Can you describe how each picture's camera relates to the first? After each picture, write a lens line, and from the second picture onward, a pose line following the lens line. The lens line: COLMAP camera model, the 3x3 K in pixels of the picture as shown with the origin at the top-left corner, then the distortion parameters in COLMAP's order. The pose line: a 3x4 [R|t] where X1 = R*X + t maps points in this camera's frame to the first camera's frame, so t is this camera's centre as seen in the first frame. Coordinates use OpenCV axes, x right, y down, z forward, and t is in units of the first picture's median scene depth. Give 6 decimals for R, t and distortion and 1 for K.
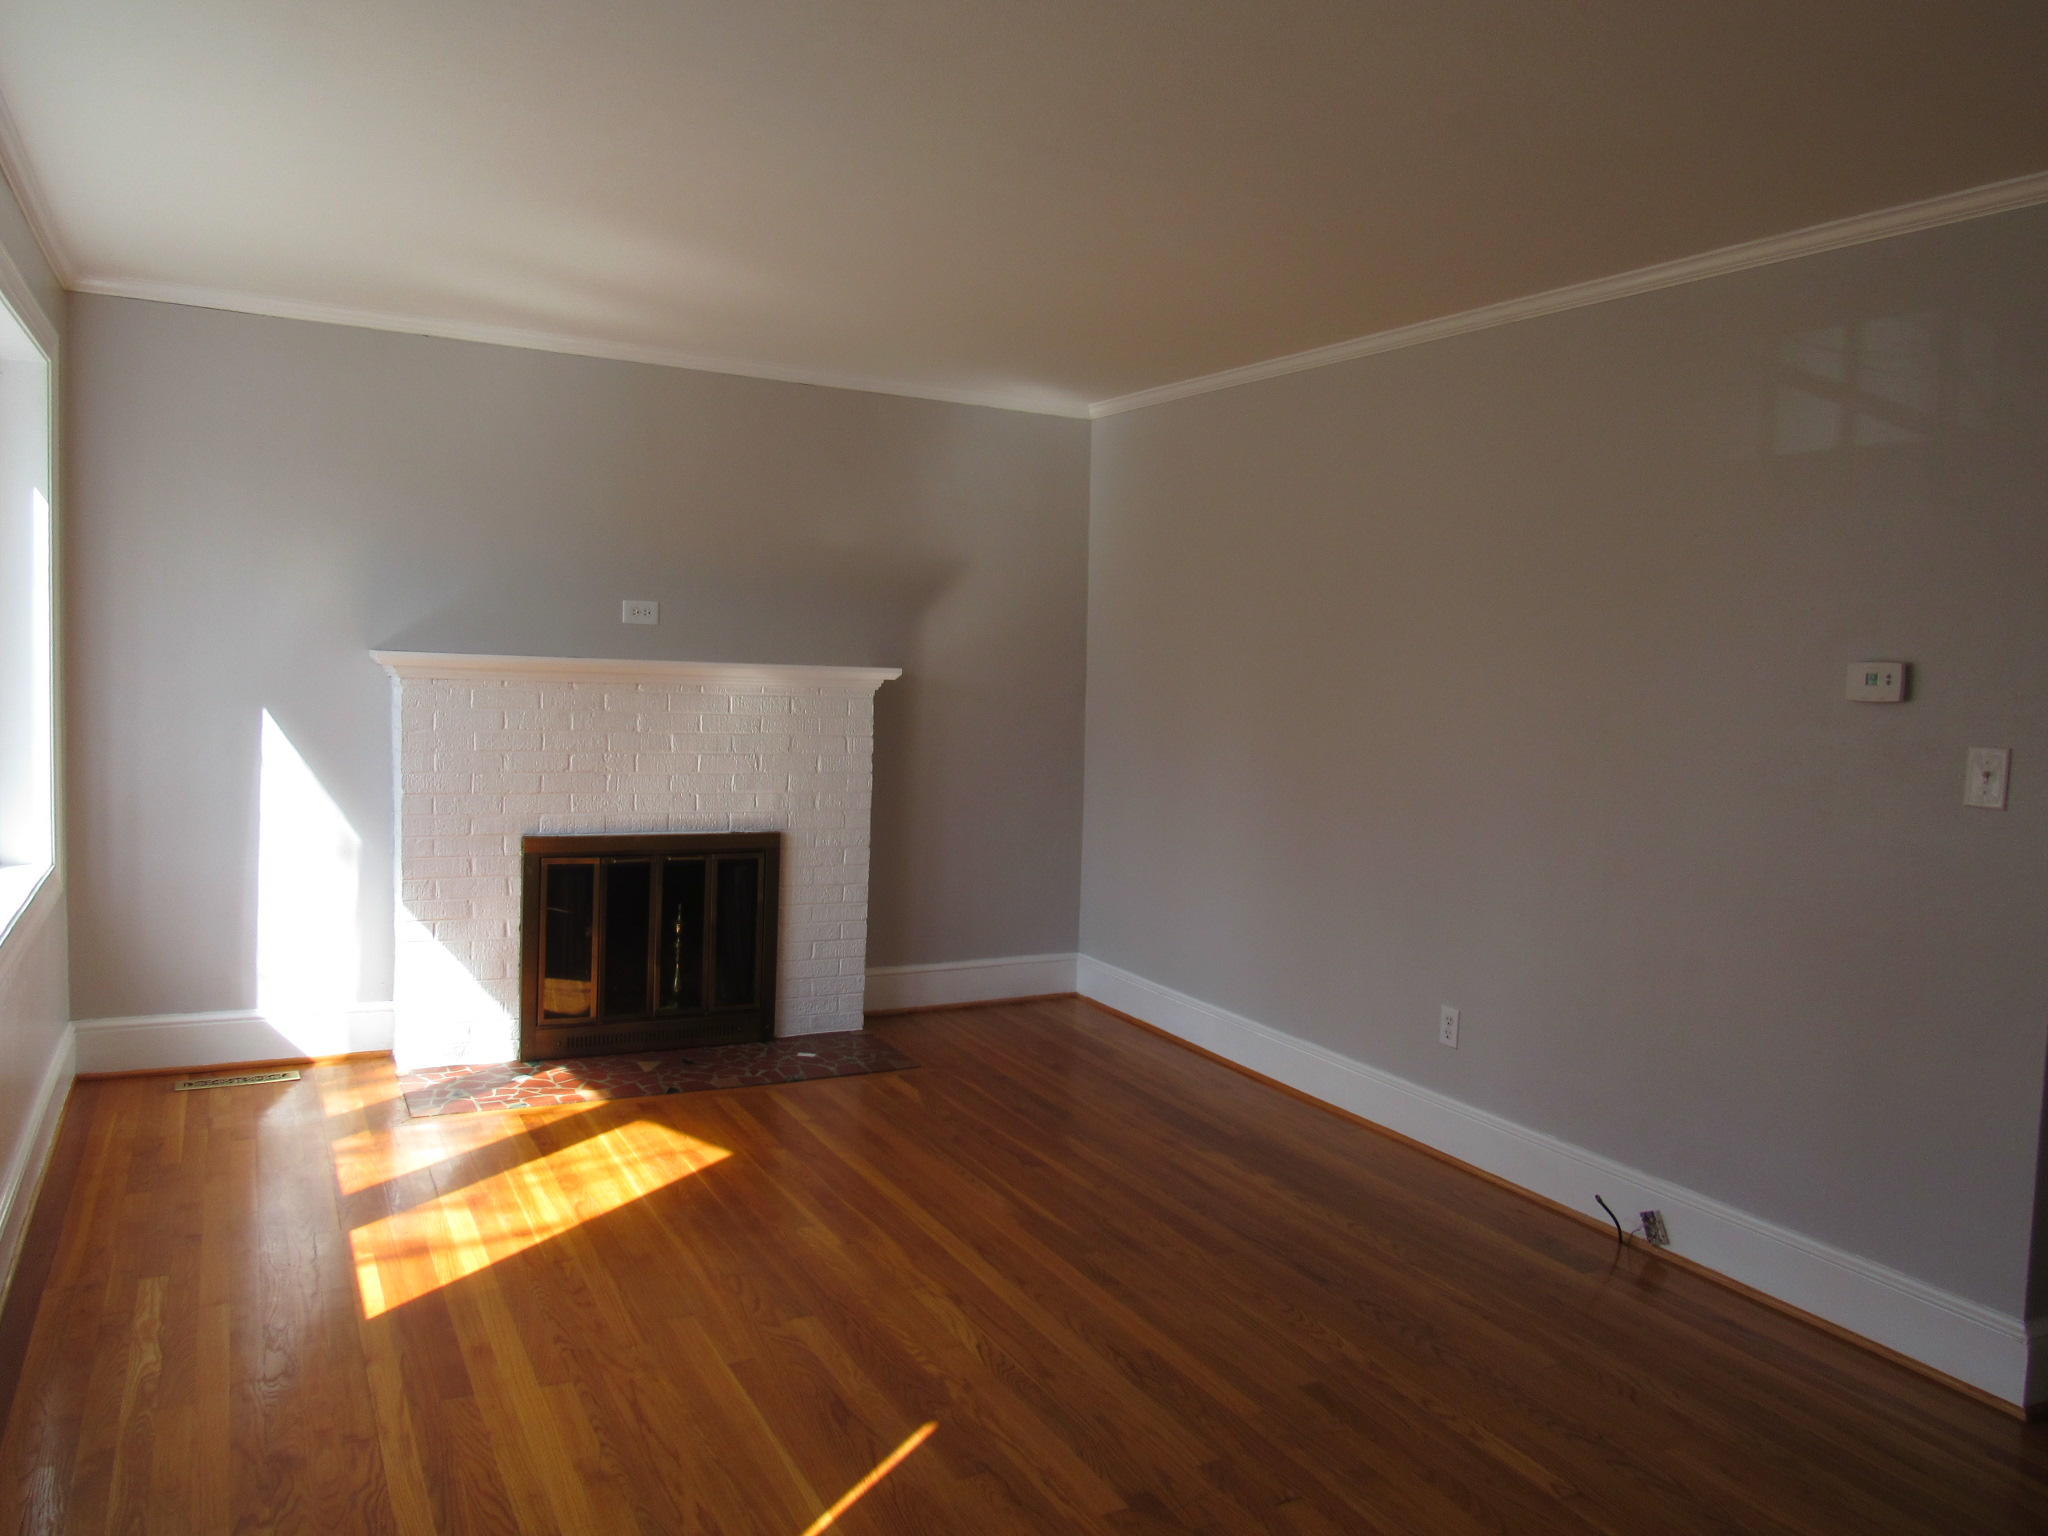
lens RADIAL K [[1451.5, 0, 1002.4], [0, 1451.5, 773.5], [0, 0, 1]] dist [-0.021388, -0.007560]
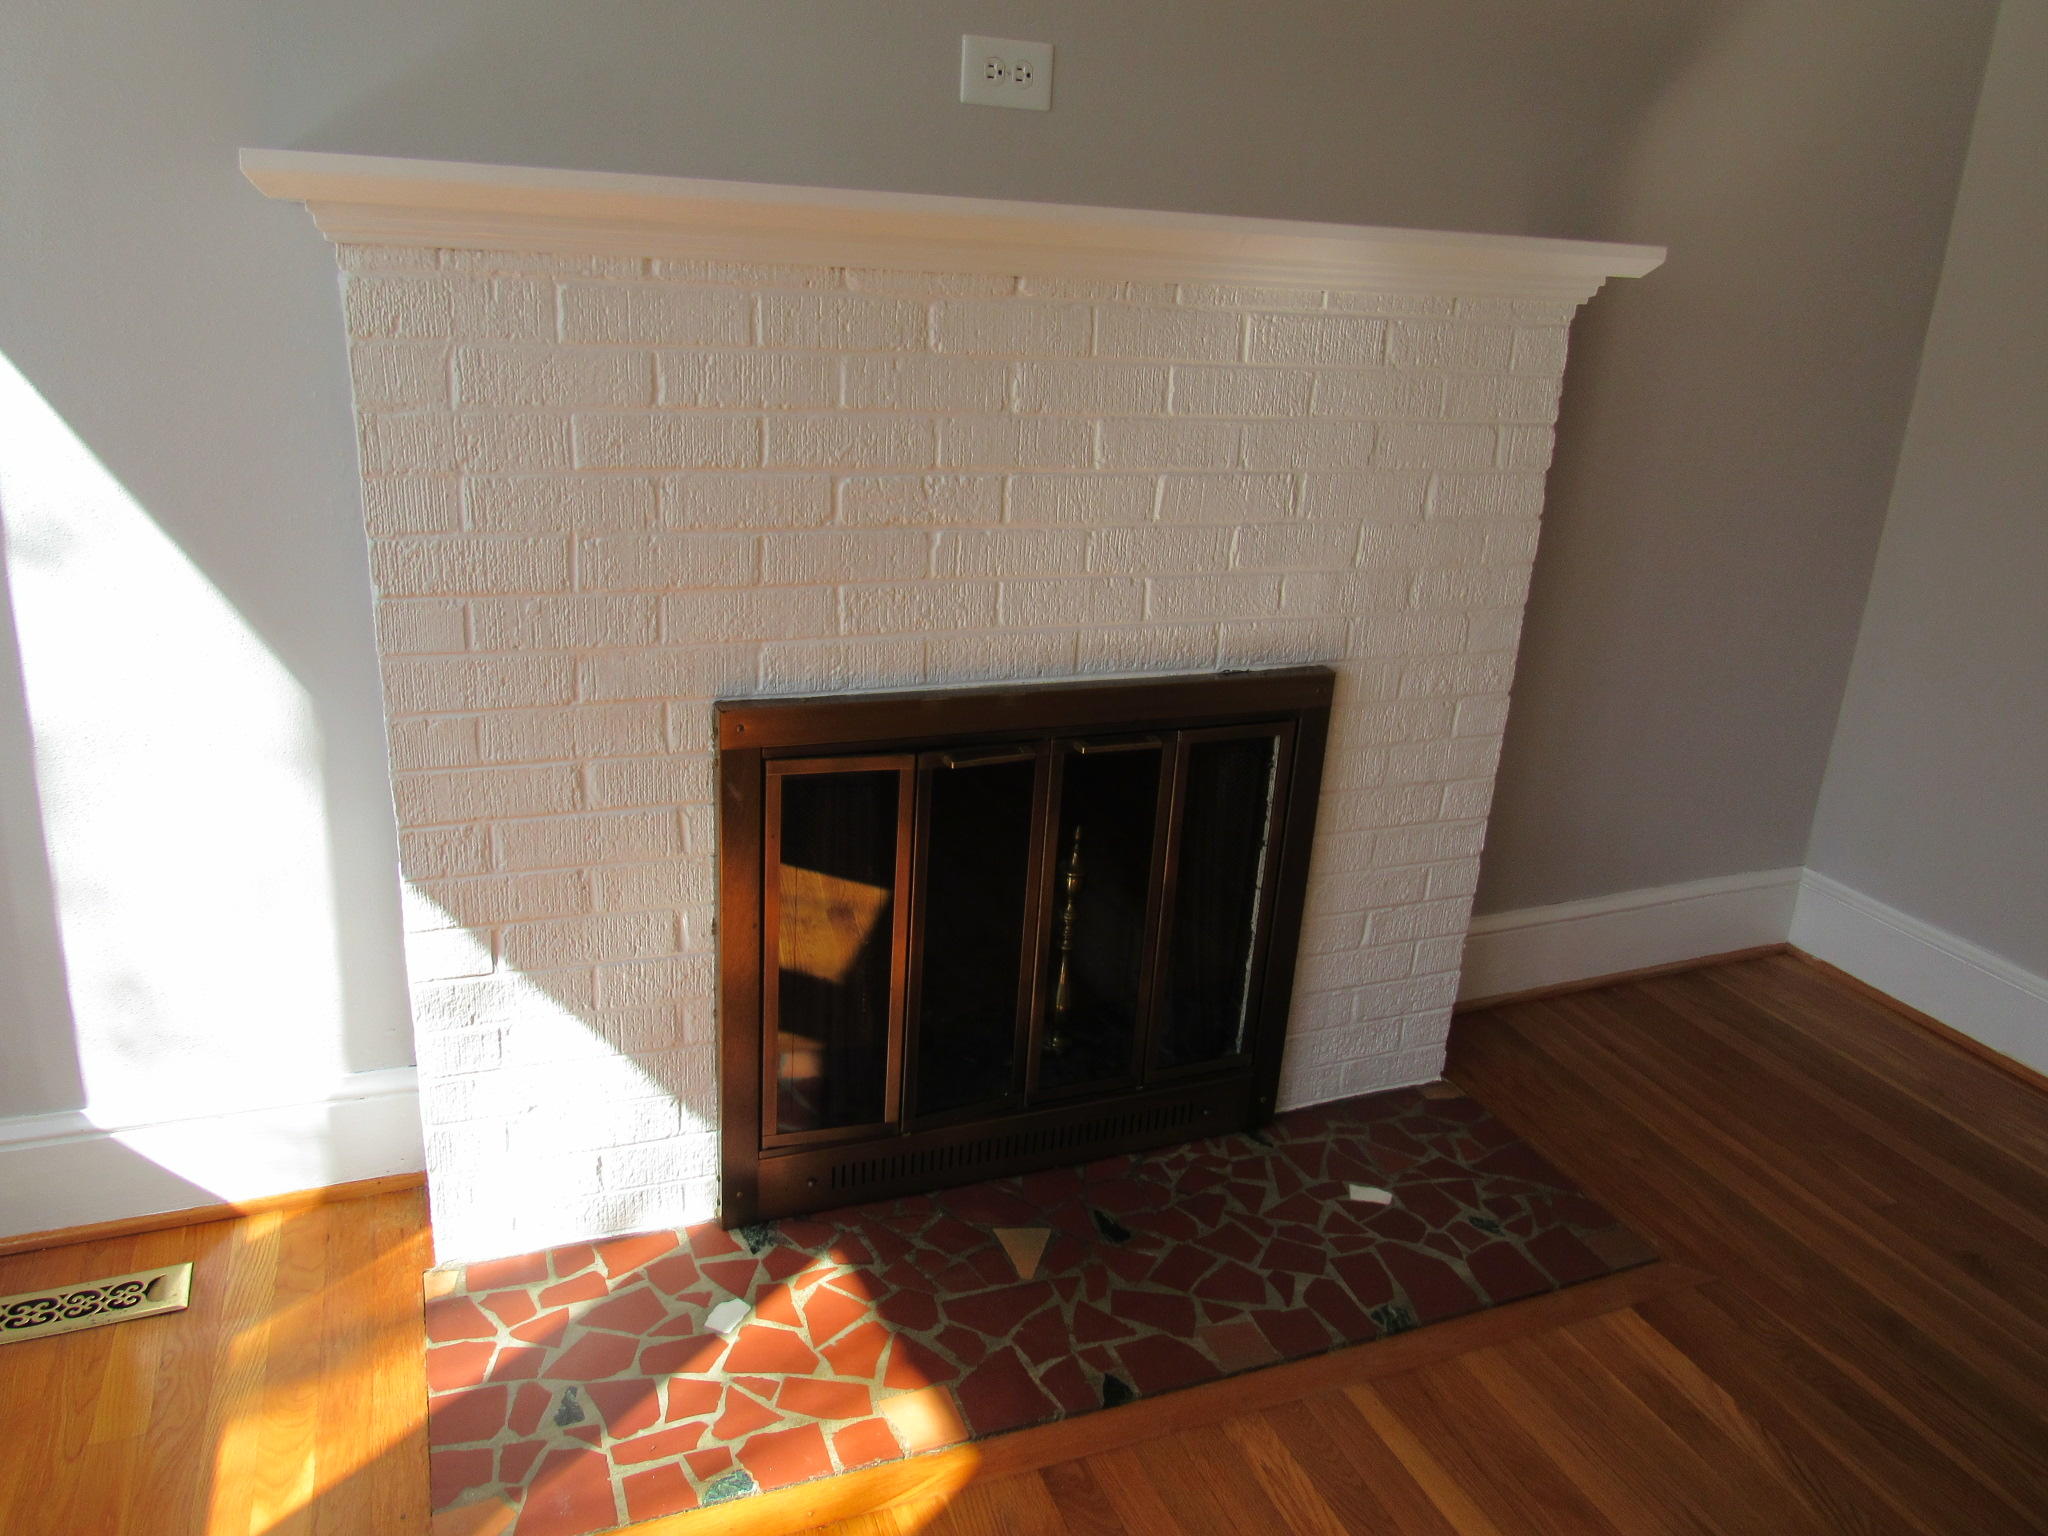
lens RADIAL K [[1451.5, 0, 1002.4], [0, 1451.5, 773.5], [0, 0, 1]] dist [-0.021388, -0.007560]
pose [[0.993464, 0.053516, -0.100825, -0.214727], [-0.025267, 0.964475, 0.262962, -0.037590], [0.111316, -0.258696, 0.959524, 0.631976]]
